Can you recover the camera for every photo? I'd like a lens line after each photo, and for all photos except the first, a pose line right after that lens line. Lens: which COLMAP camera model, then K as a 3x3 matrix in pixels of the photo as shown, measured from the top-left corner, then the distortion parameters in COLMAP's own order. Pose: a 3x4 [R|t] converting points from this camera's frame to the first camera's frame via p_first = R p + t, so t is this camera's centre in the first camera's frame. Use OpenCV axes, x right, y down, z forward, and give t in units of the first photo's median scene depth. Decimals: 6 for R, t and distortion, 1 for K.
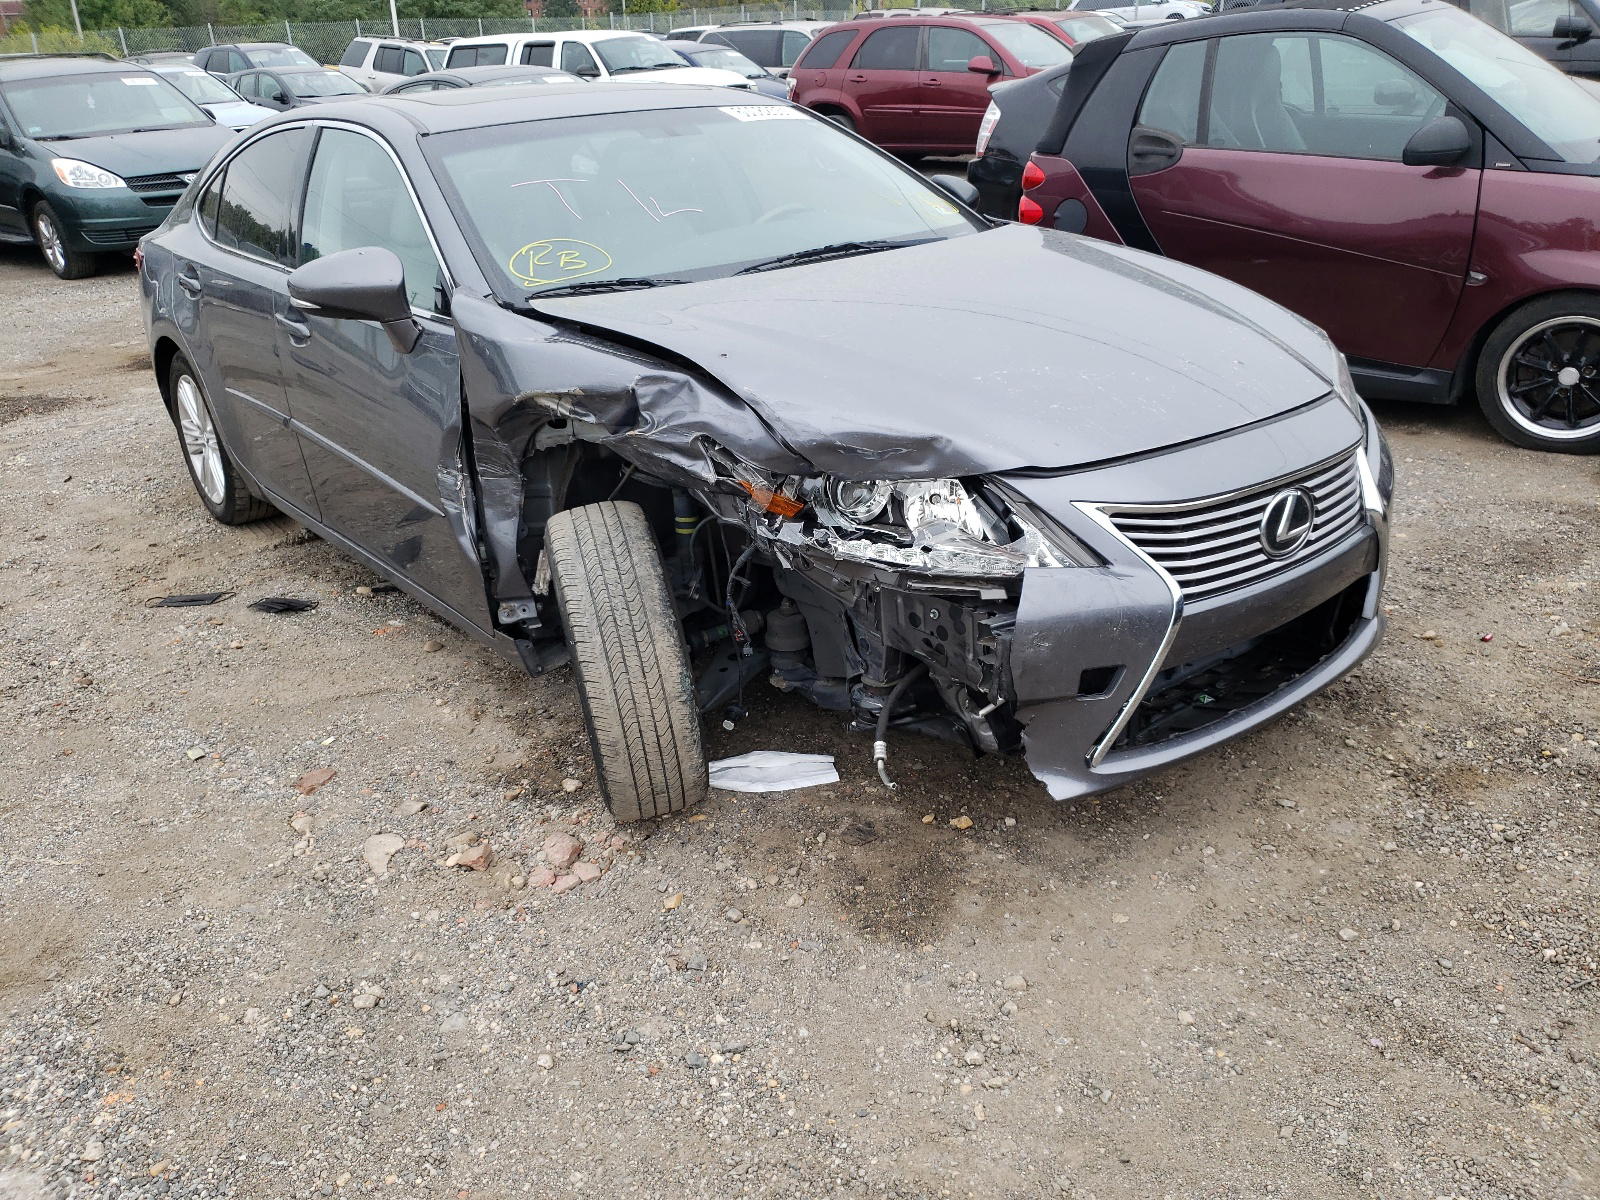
lens RADIAL K [[1233.2, 0, 849.9], [0, 1233.2, 621.9], [0, 0, 1]] dist [0.064172, -0.129108]
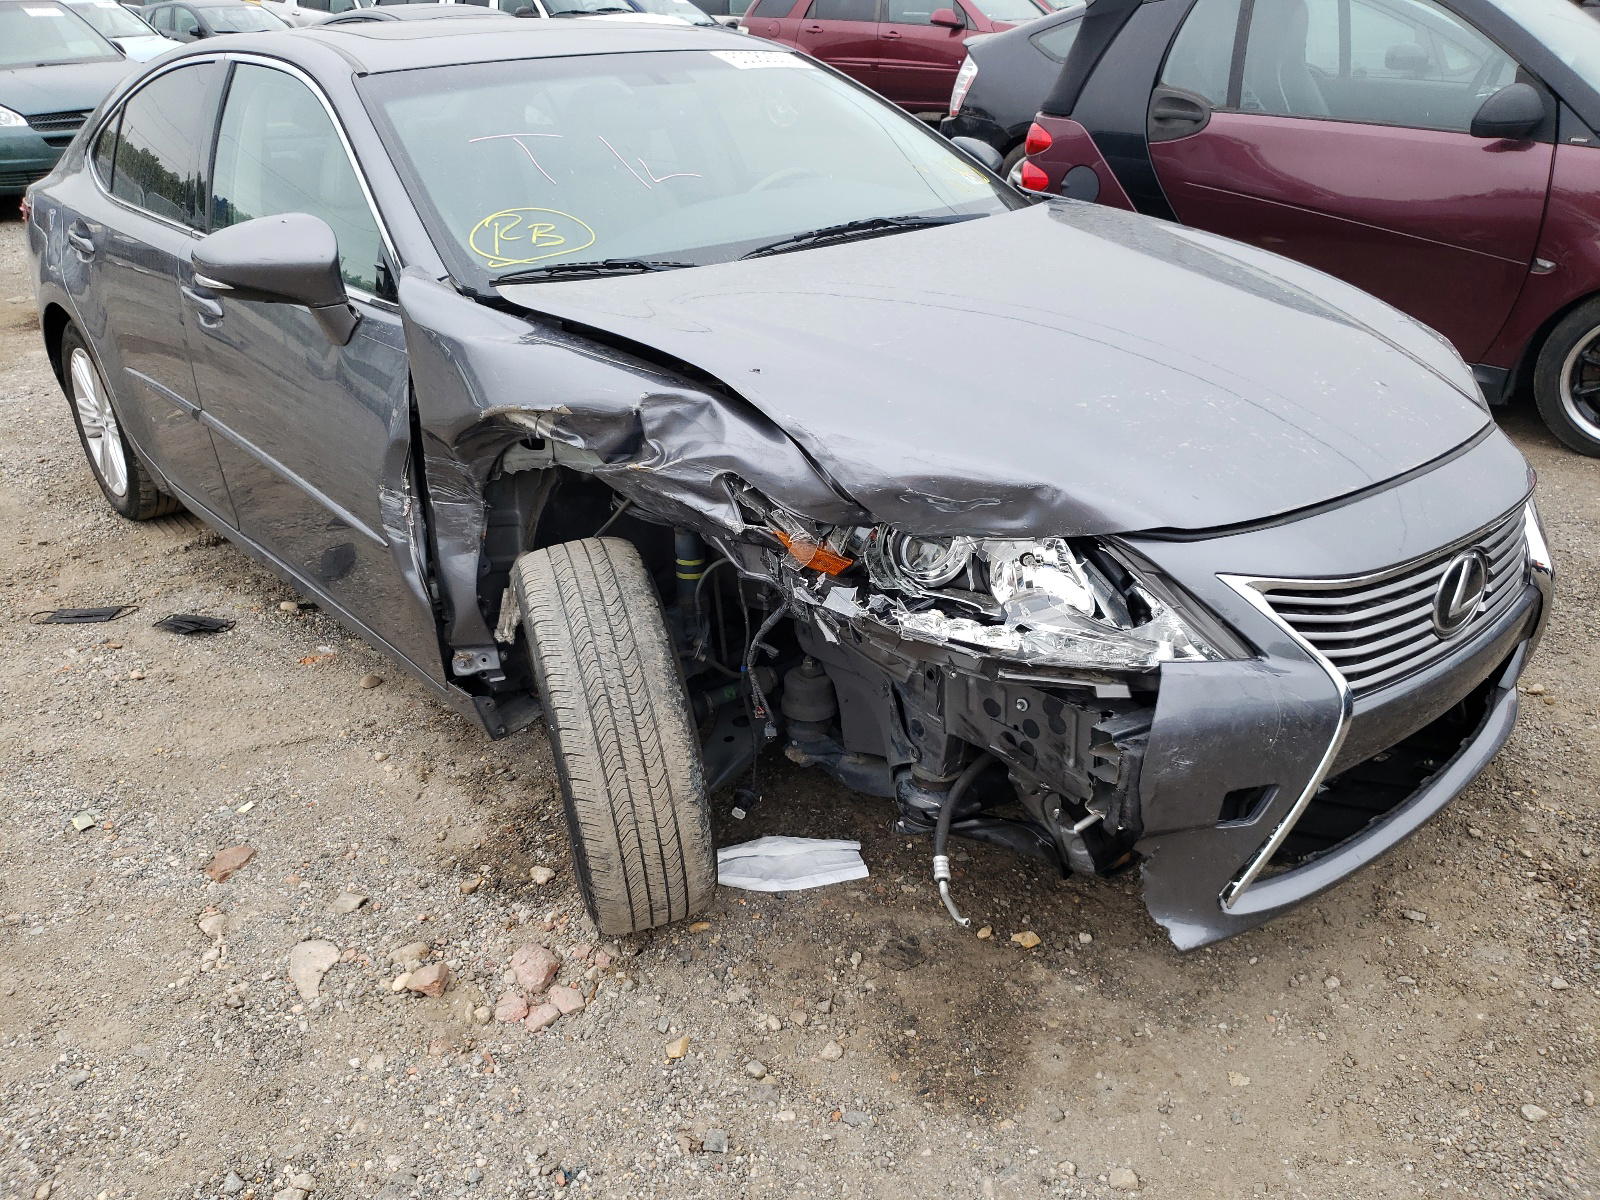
lens RADIAL K [[1187.4, 0, 800.0], [0, 1187.4, 600.0], [0, 0, 1]] dist [0.007656, 0.006391]
pose [[0.999409, 0.010641, 0.032686, -0.087259], [-0.011669, 0.999438, 0.031422, -0.084918], [-0.032334, -0.031785, 0.998972, 0.224313]]
